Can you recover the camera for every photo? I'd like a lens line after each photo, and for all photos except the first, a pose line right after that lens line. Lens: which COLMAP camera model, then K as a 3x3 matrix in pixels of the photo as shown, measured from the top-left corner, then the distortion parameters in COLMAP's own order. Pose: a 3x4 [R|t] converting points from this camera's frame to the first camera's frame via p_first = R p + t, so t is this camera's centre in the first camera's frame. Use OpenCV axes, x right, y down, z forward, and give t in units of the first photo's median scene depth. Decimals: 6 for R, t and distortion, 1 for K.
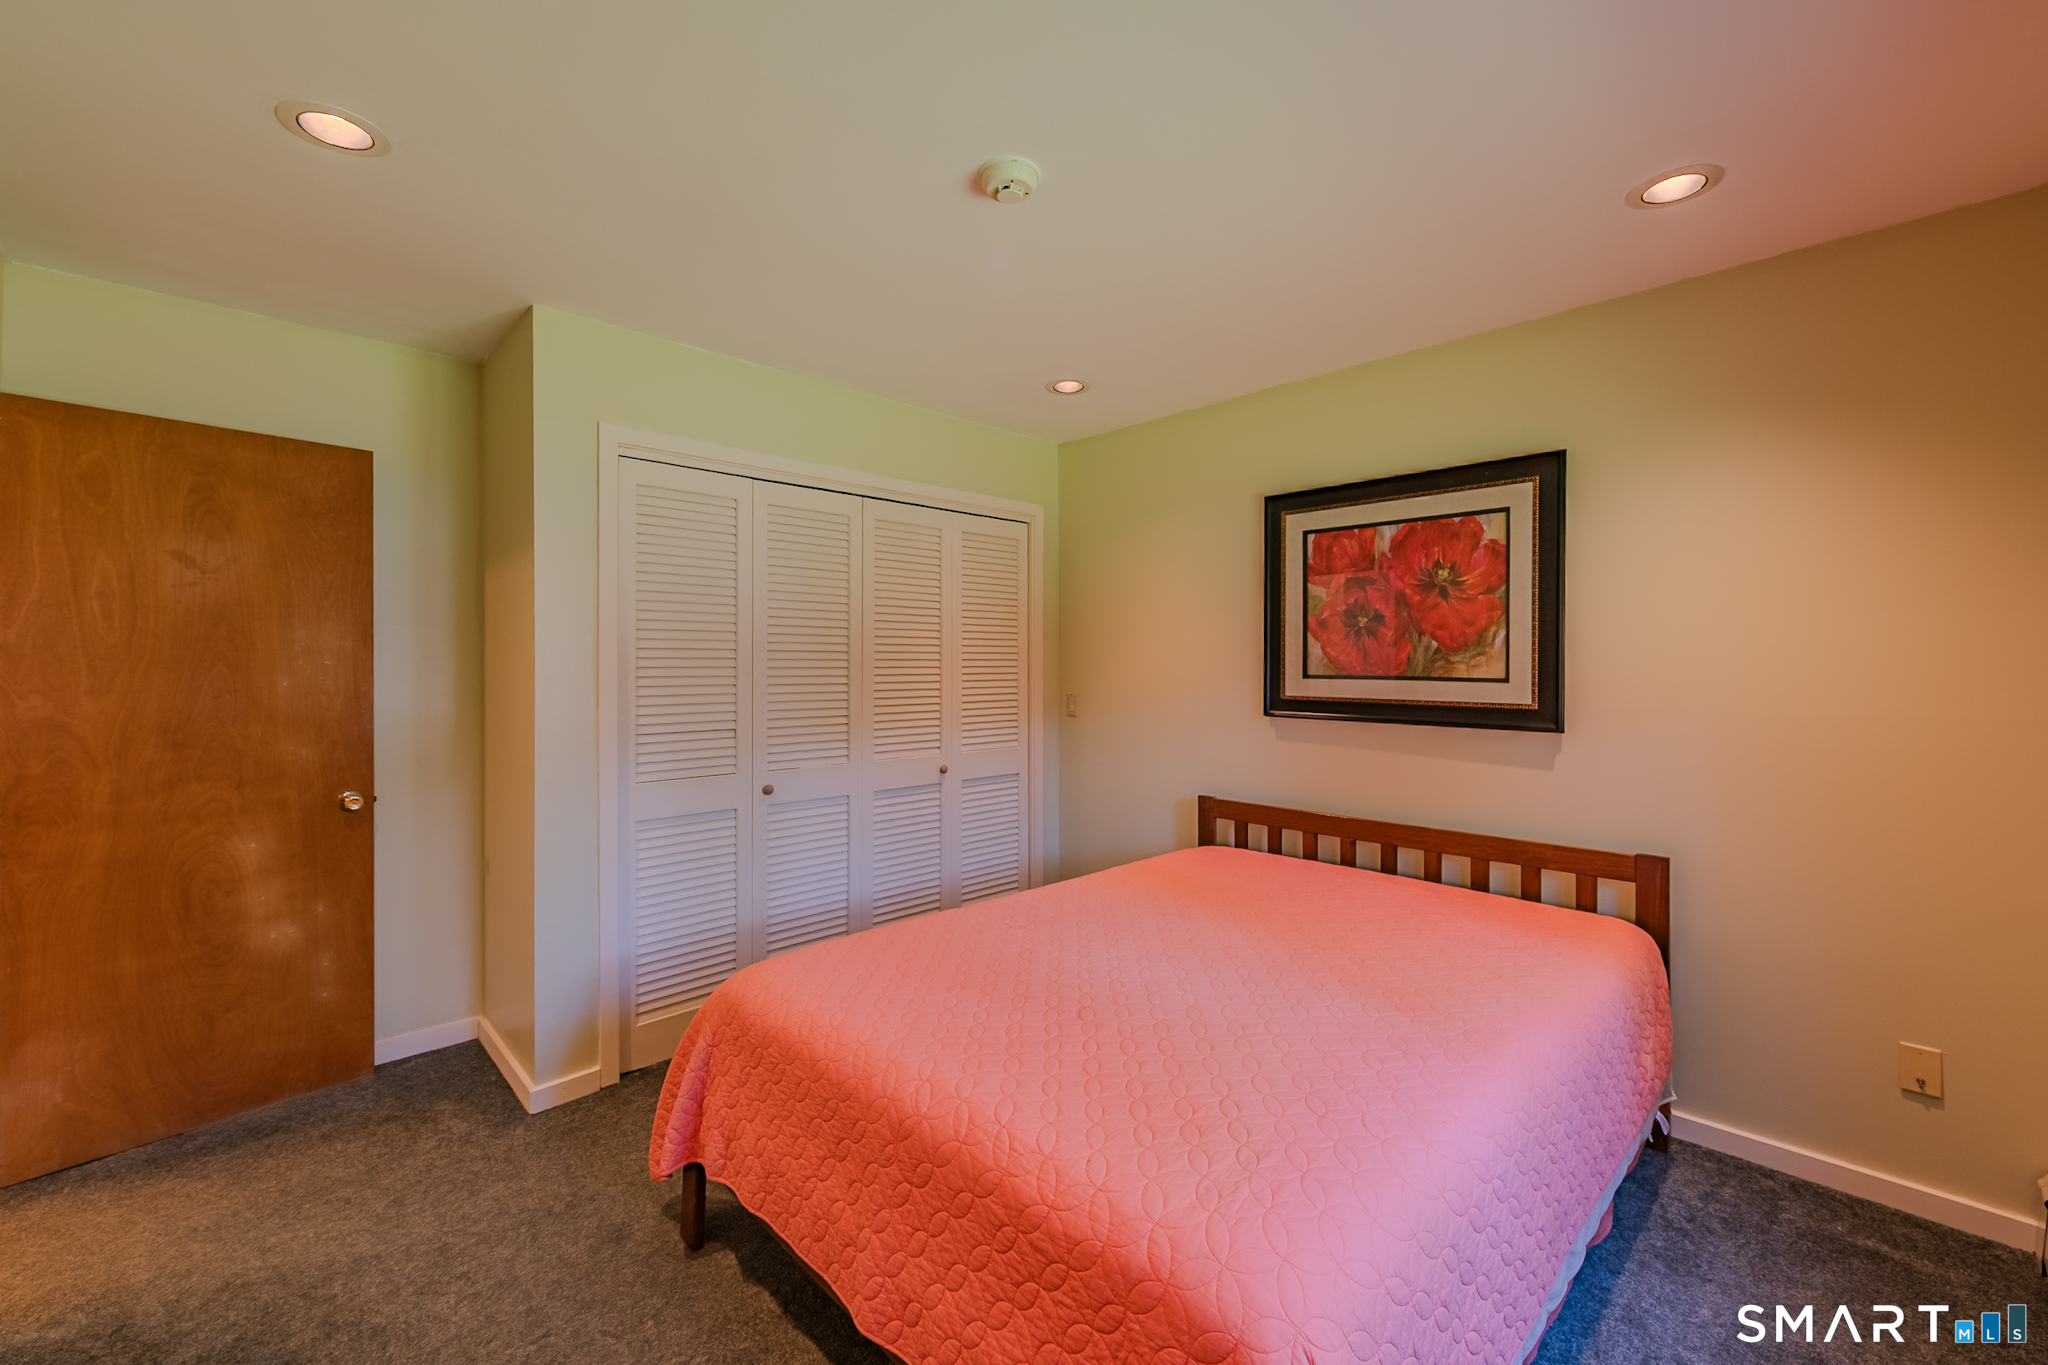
lens RADIAL K [[808.0, 0, 1012.6], [0, 808.0, 678.2], [0, 0, 1]] dist [0.008461, -0.003425]
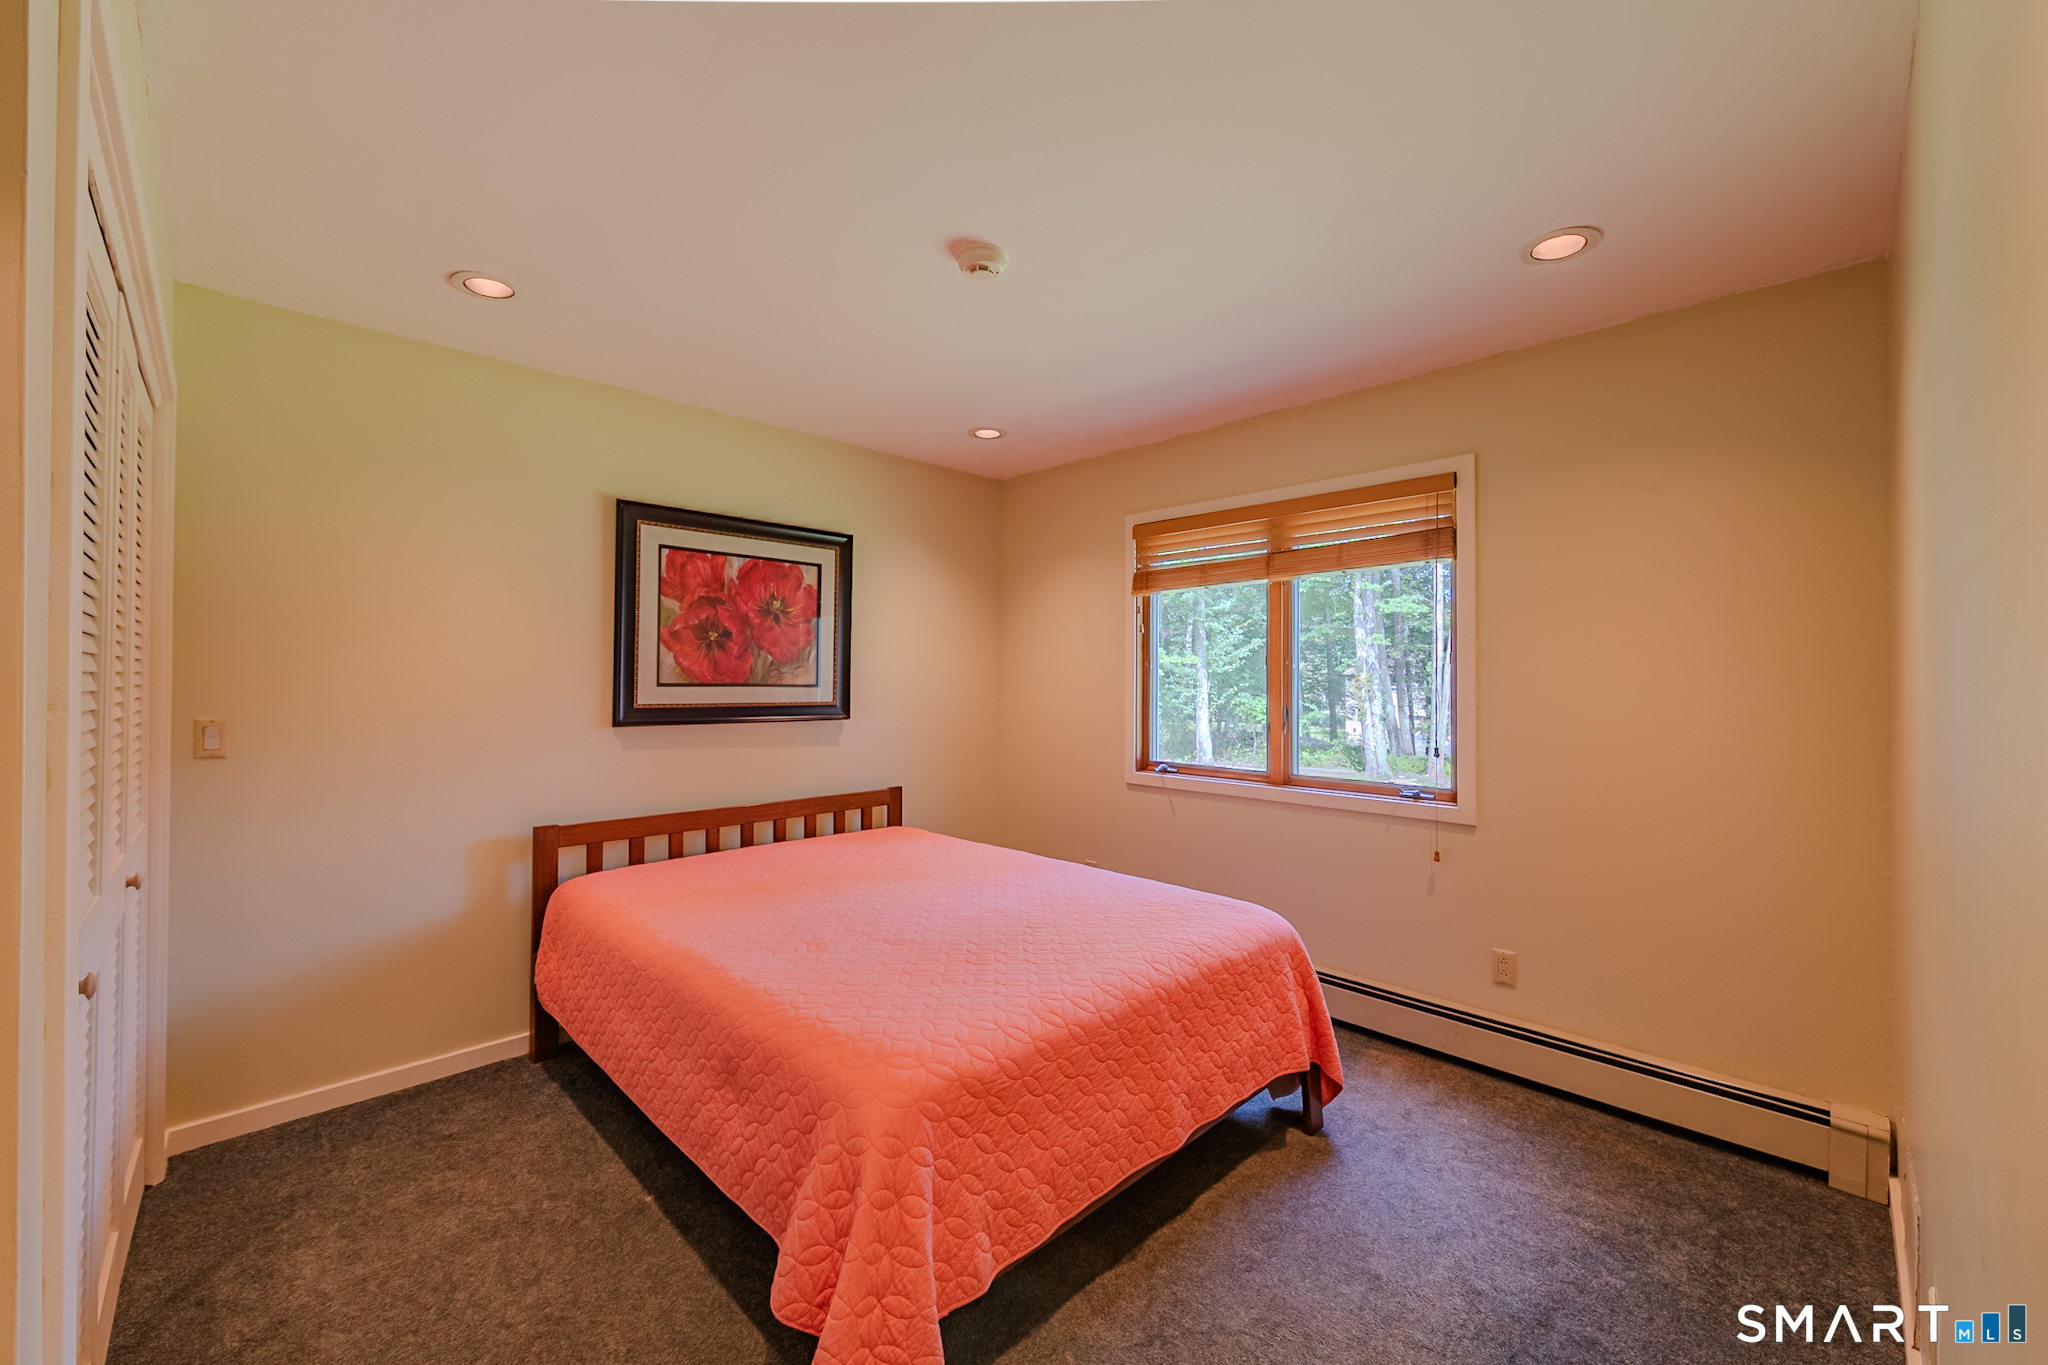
lens RADIAL K [[808.0, 0, 1013.0], [0, 808.0, 670.0], [0, 0, 1]] dist [0.008461, -0.003425]
pose [[-0.006240, -0.000244, 0.999980, -0.738088], [0.004512, 0.999990, 0.000272, -0.021365], [-0.999970, 0.004514, -0.006239, 0.607817]]
